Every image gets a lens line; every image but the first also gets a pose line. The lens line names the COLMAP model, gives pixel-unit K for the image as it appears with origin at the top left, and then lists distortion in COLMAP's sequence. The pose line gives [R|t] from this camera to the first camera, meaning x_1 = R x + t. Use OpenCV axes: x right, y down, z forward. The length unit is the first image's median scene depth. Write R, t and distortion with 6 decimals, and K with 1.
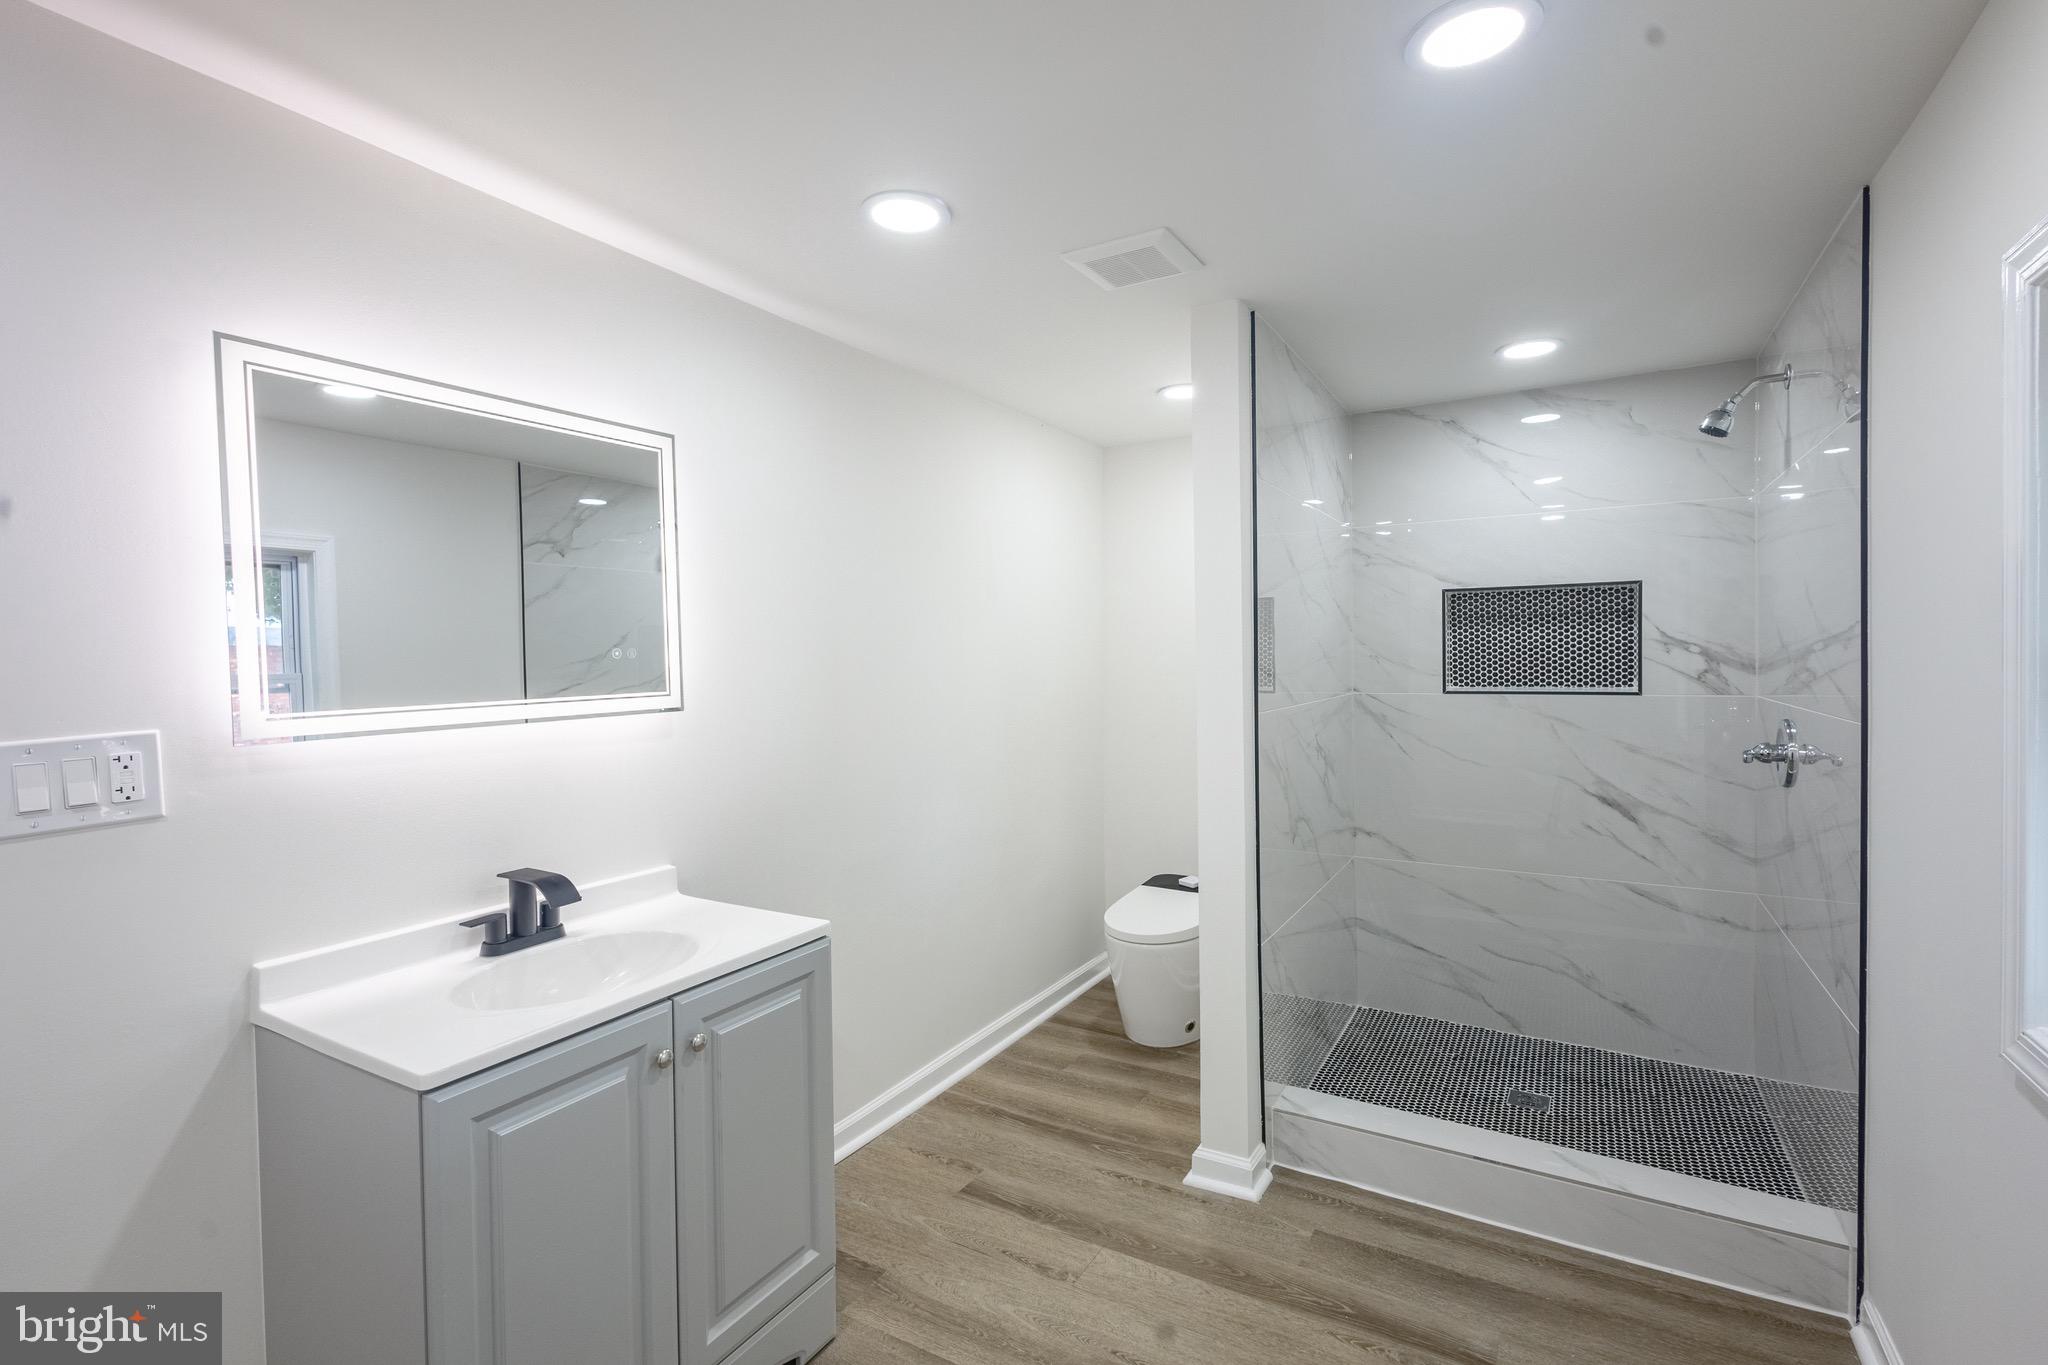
lens RADIAL K [[943.0, 0, 1024.0], [0, 943.0, 682.5], [0, 0, 1]] dist [0.015250, -0.005164]
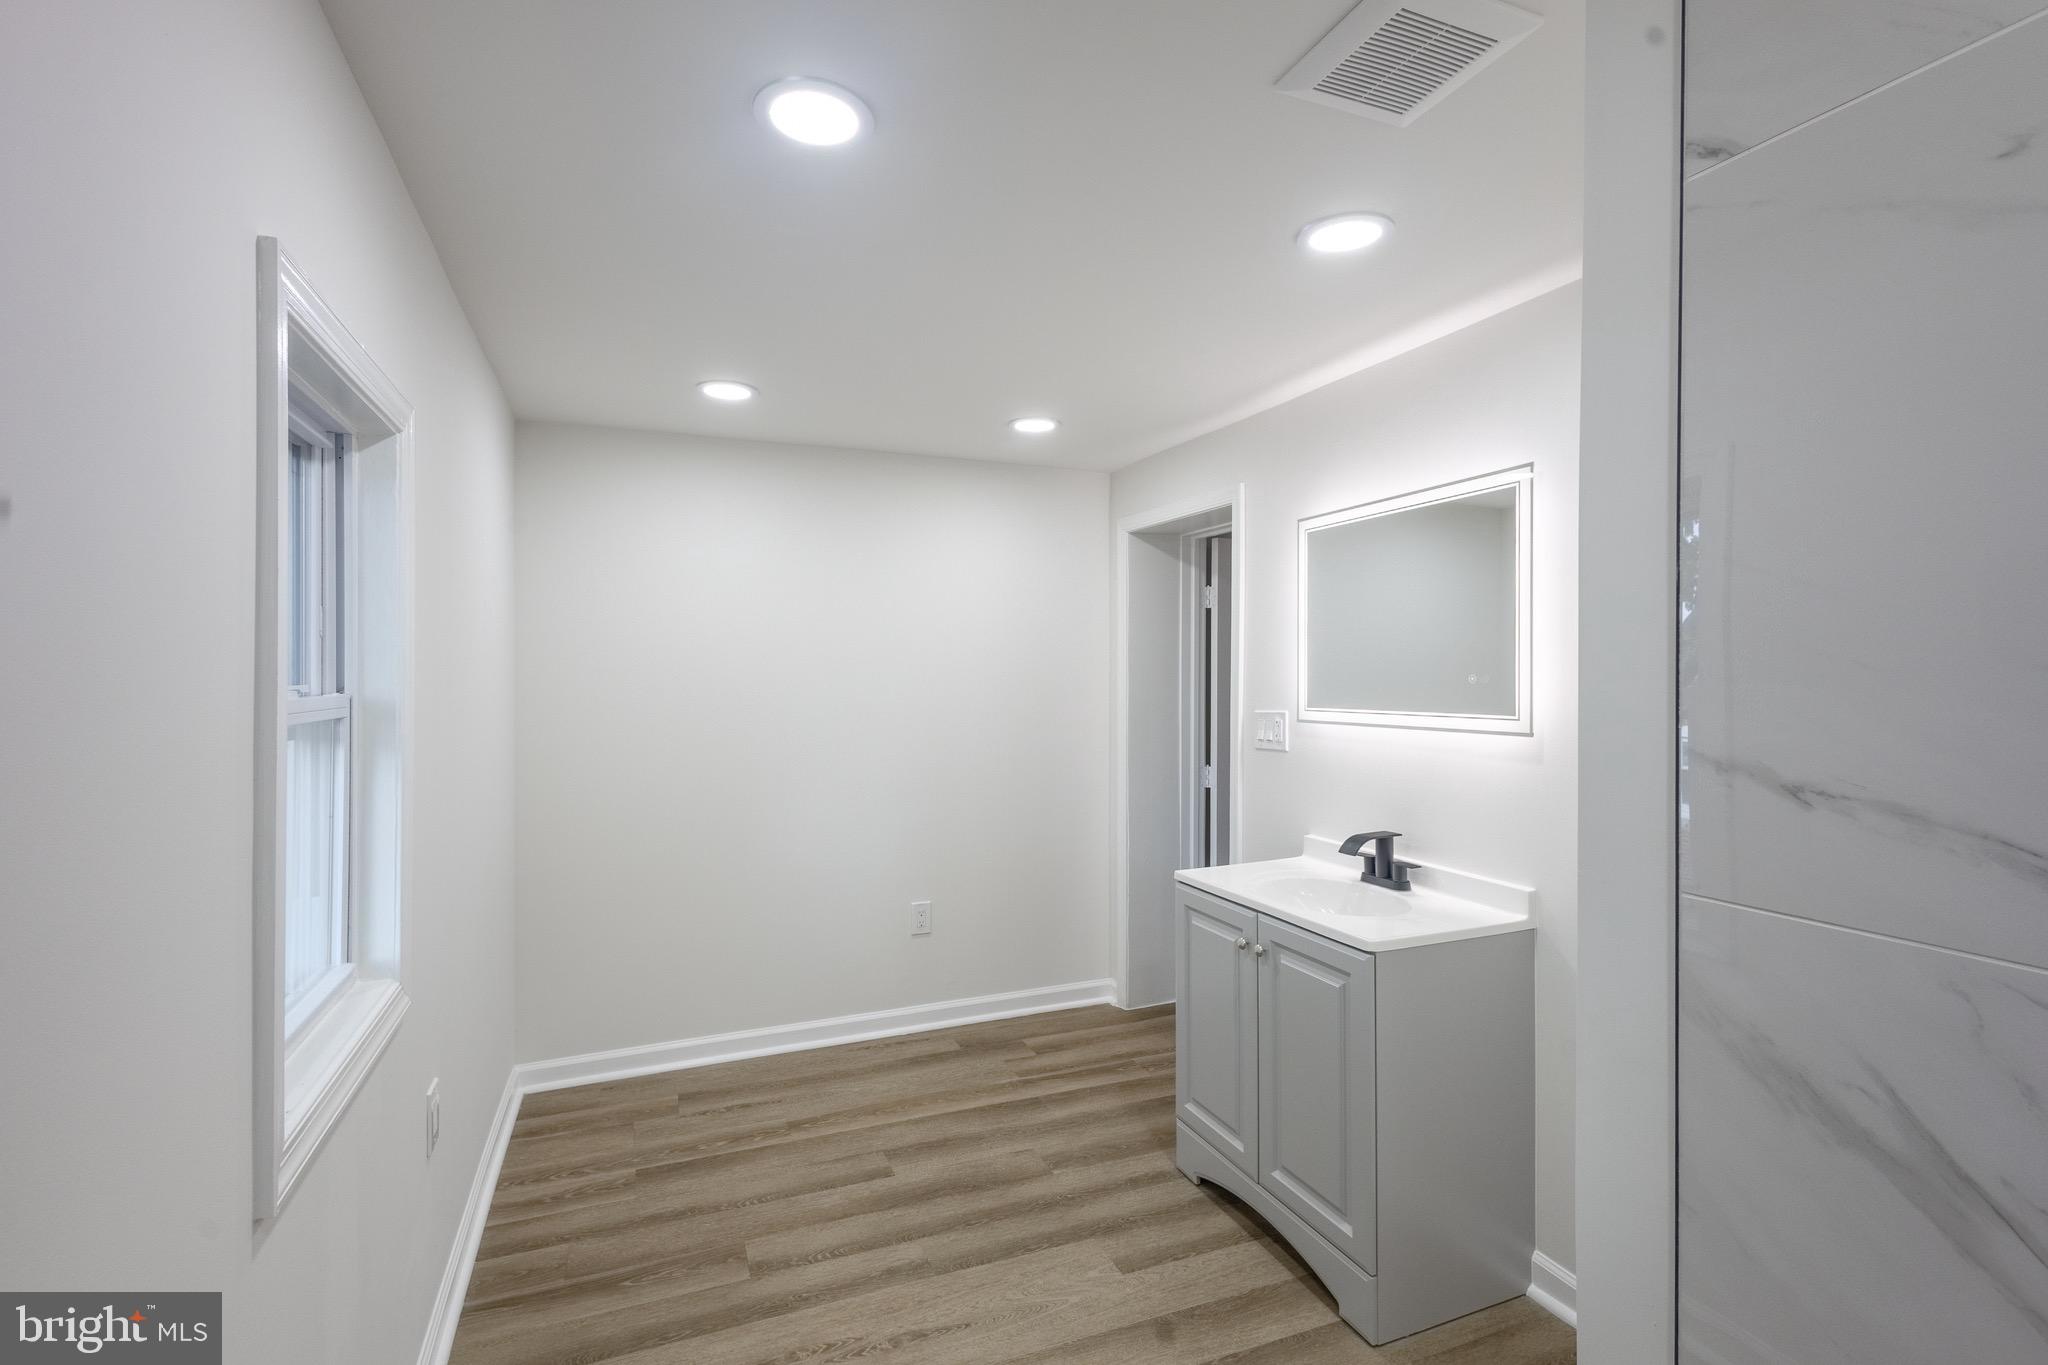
lens RADIAL K [[943.0, 0, 1024.0], [0, 943.0, 682.5], [0, 0, 1]] dist [0.015250, -0.005164]
pose [[-0.599936, 0.021545, -0.799758, 0.507499], [-0.015892, 0.999119, 0.038837, -0.038895], [0.799890, 0.036009, -0.599065, 0.782030]]
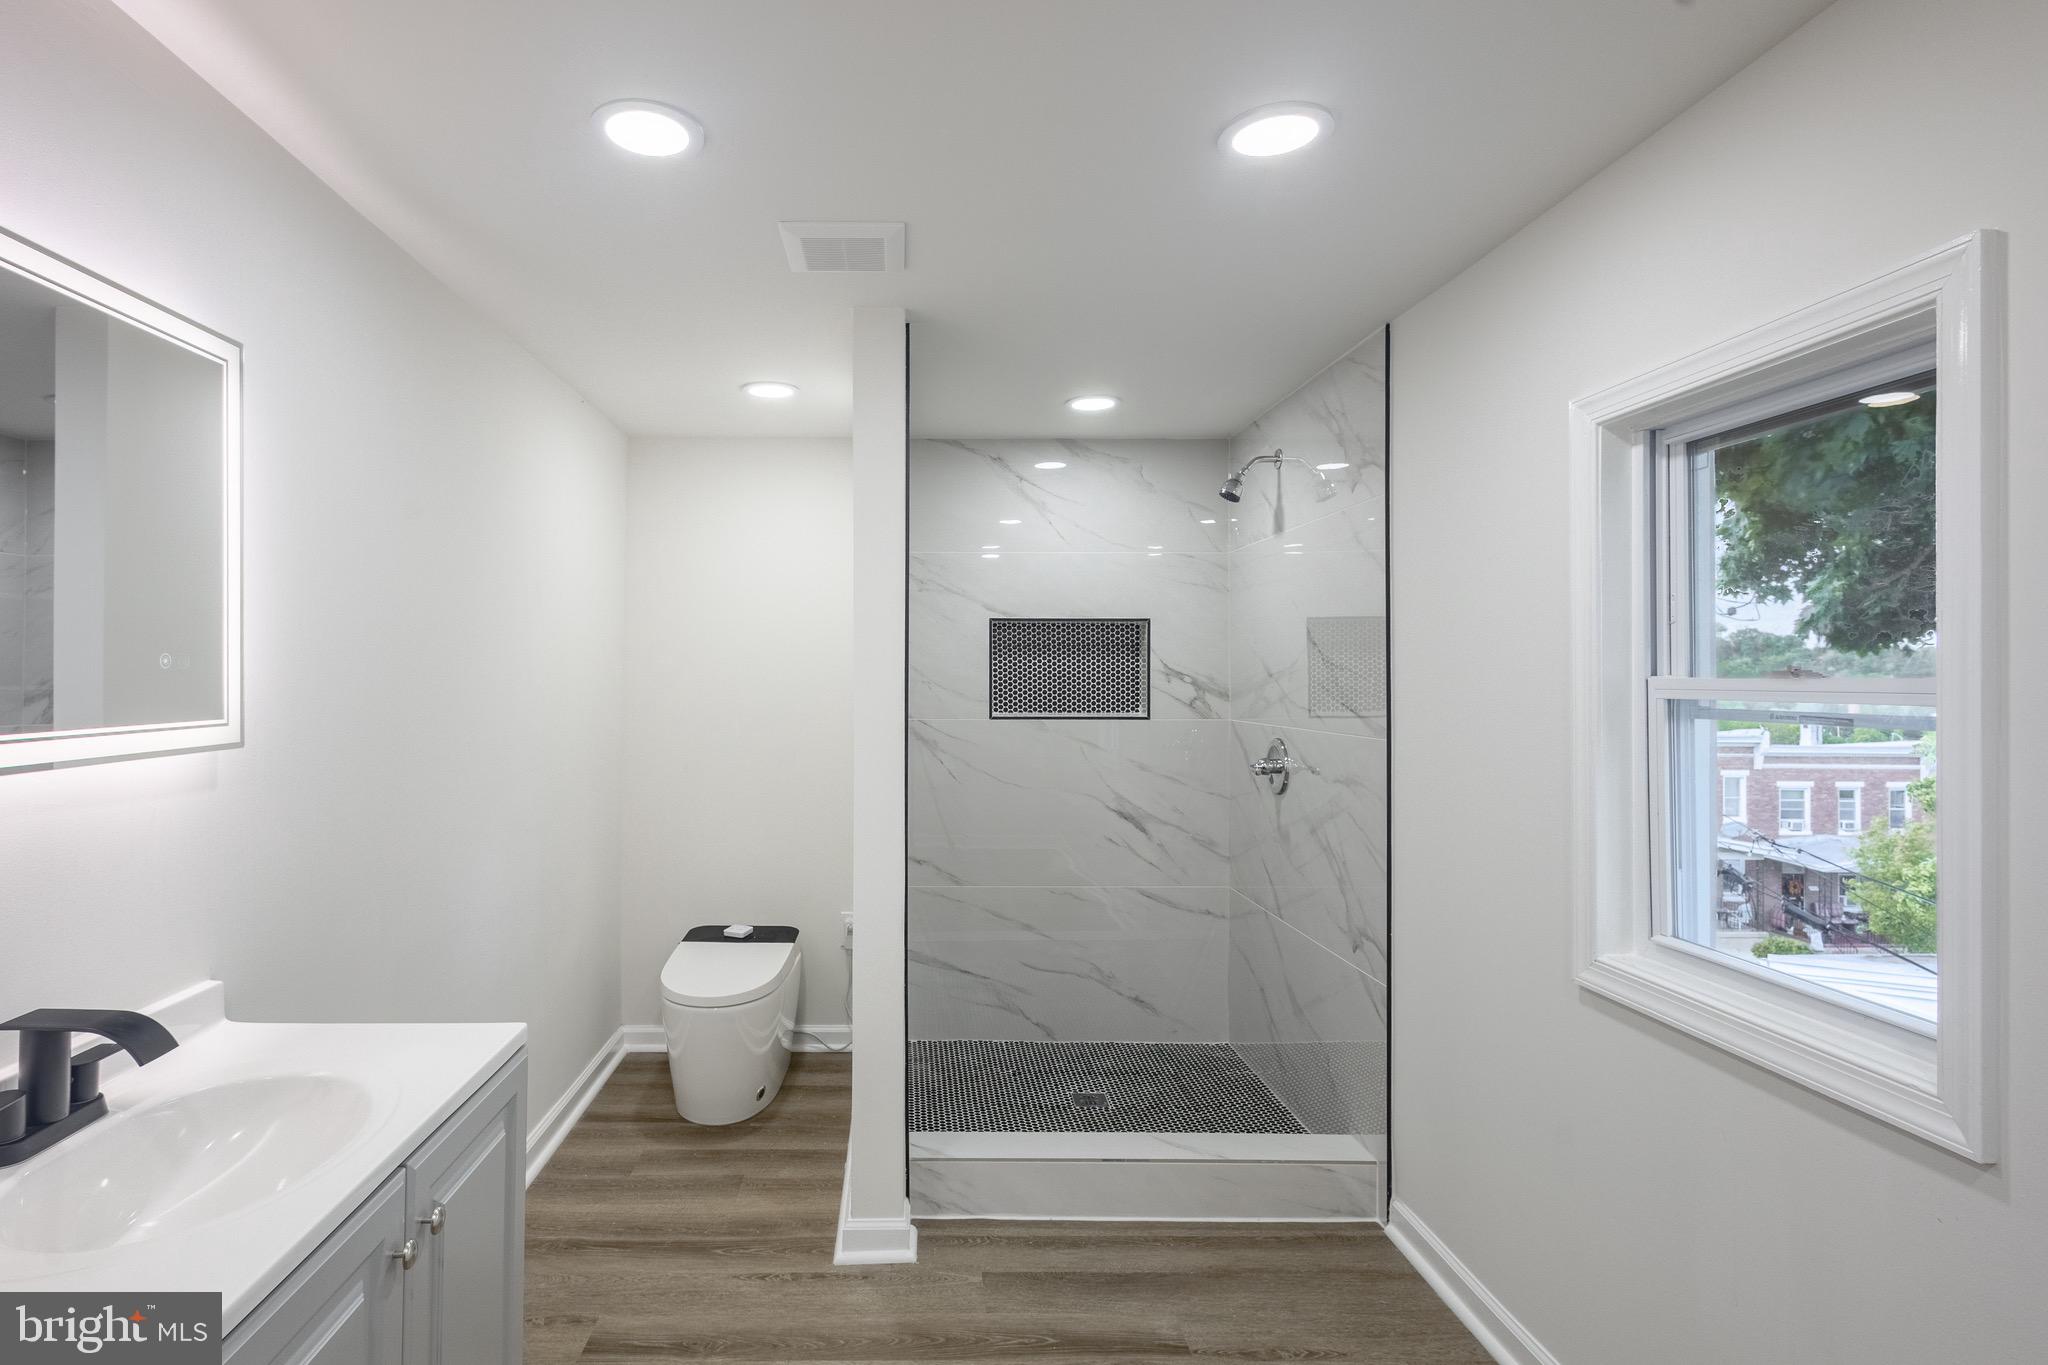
lens RADIAL K [[1013.4, 0, 1024.2], [0, 1013.4, 673.1], [0, 0, 1]] dist [0.009299, 0.000801]
pose [[0.861325, 0.017763, 0.507743, -0.168607], [0.000400, 0.999365, -0.035642, 0.001862], [-0.508054, 0.030902, 0.860771, 0.056645]]
